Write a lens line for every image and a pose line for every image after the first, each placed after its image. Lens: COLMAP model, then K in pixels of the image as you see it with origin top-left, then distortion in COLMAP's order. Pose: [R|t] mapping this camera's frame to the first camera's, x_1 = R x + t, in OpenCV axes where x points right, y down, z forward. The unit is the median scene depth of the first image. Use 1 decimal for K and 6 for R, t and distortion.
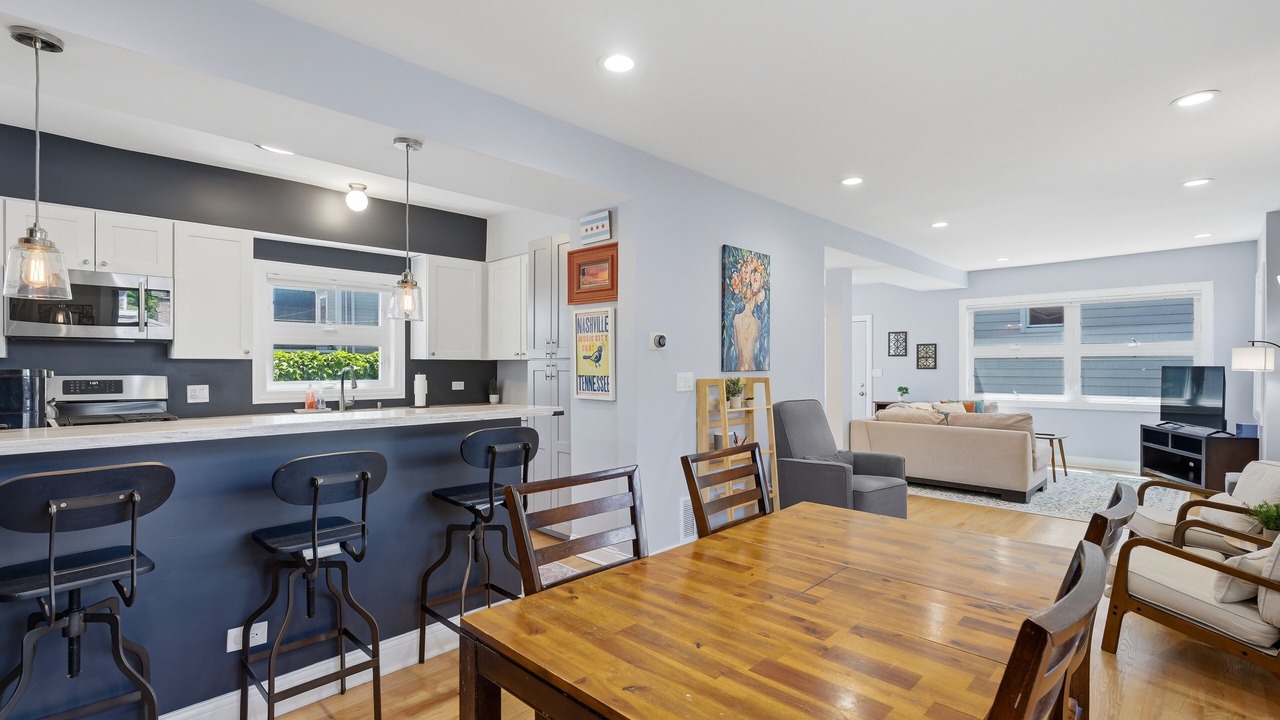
lens RADIAL K [[590.8, 0, 640.6], [0, 590.8, 366.1], [0, 0, 1]] dist [0.000905, 0.000473]
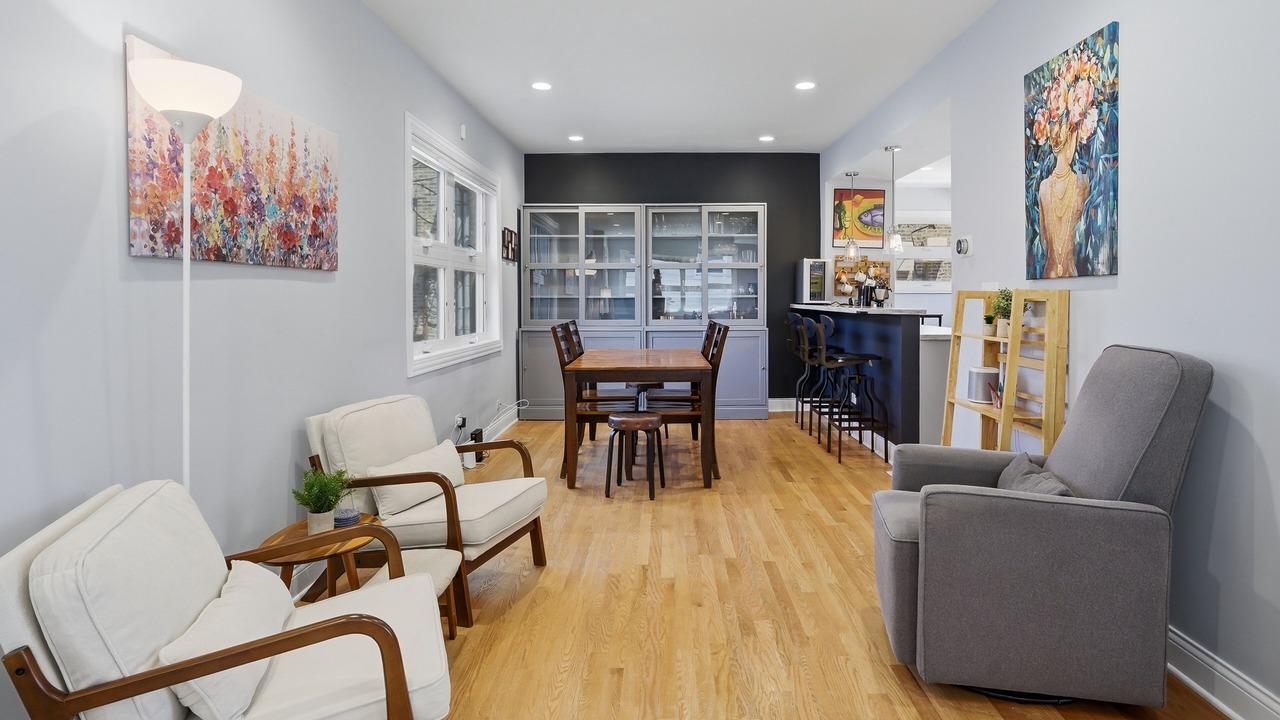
lens RADIAL K [[702.8, 0, 673.2], [0, 702.8, 313.4], [0, 0, 1]] dist [0.001013, 0.000402]
pose [[-0.712936, 0.017636, -0.701007, 0.693446], [0.001892, 0.999728, 0.023226, 0.019823], [0.701226, 0.015232, -0.712776, 0.948220]]
